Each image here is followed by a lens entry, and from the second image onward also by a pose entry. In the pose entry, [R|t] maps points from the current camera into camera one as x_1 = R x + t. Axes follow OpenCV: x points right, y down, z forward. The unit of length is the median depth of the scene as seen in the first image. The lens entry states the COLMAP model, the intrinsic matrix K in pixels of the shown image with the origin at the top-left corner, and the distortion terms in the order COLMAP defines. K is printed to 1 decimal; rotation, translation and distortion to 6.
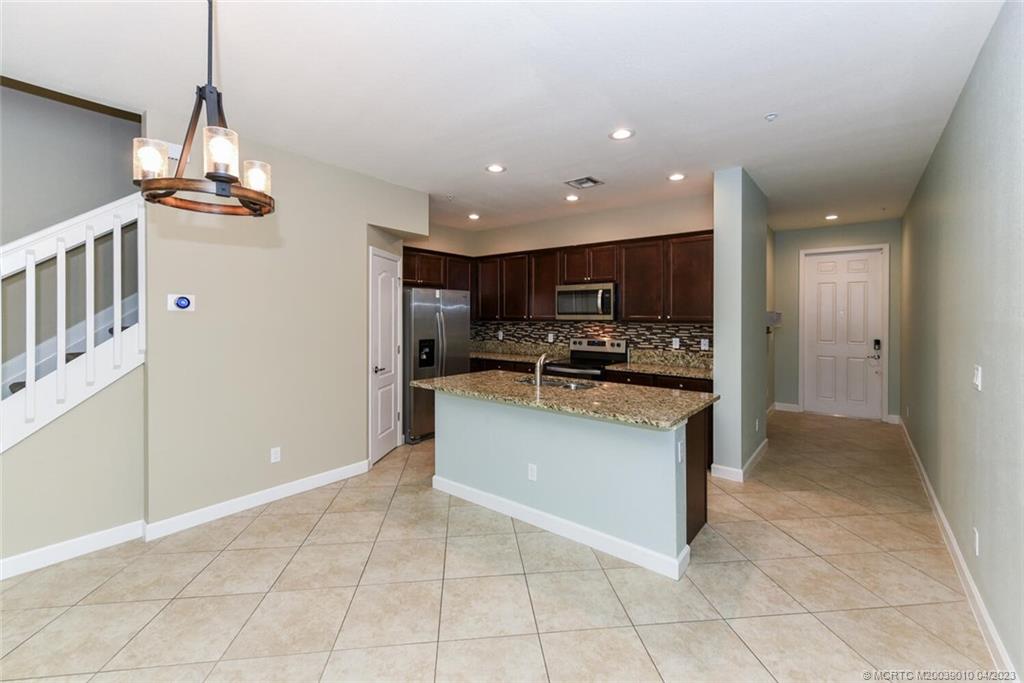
lens RADIAL K [[404.7, 0, 532.0], [0, 404.7, 318.1], [0, 0, 1]] dist [0.000601, -0.000005]
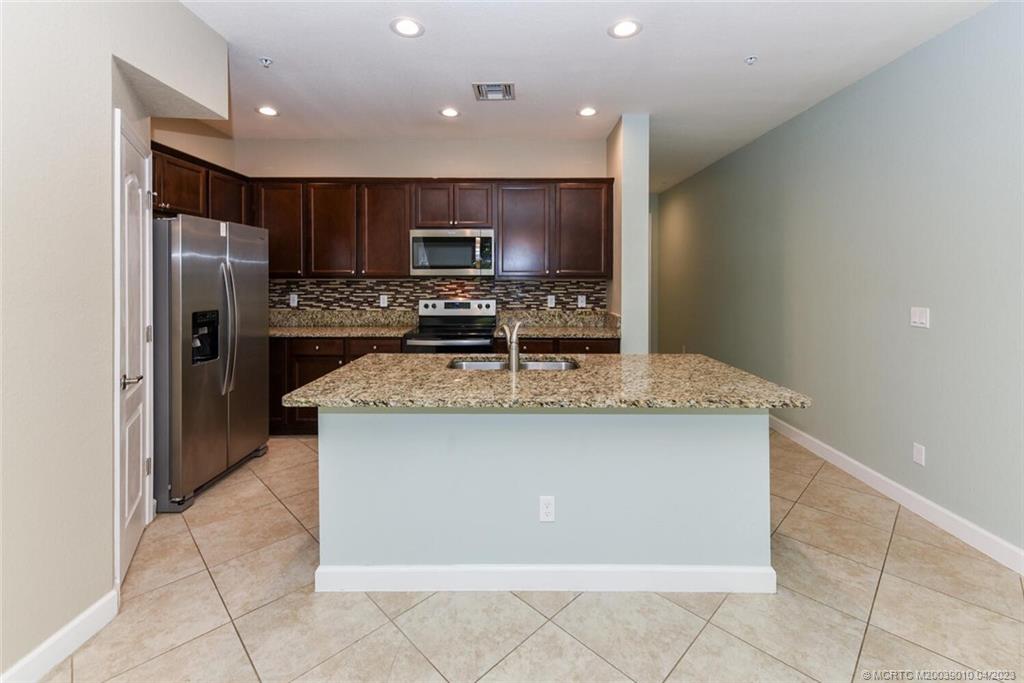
lens RADIAL K [[421.0, 0, 515.6], [0, 421.0, 278.9], [0, 0, 1]] dist [0.002584, 0.000085]
pose [[0.808309, -0.005770, 0.588730, -0.253670], [0.004338, 0.999983, 0.003846, 0.008520], [-0.588743, -0.000555, 0.808320, 0.288824]]
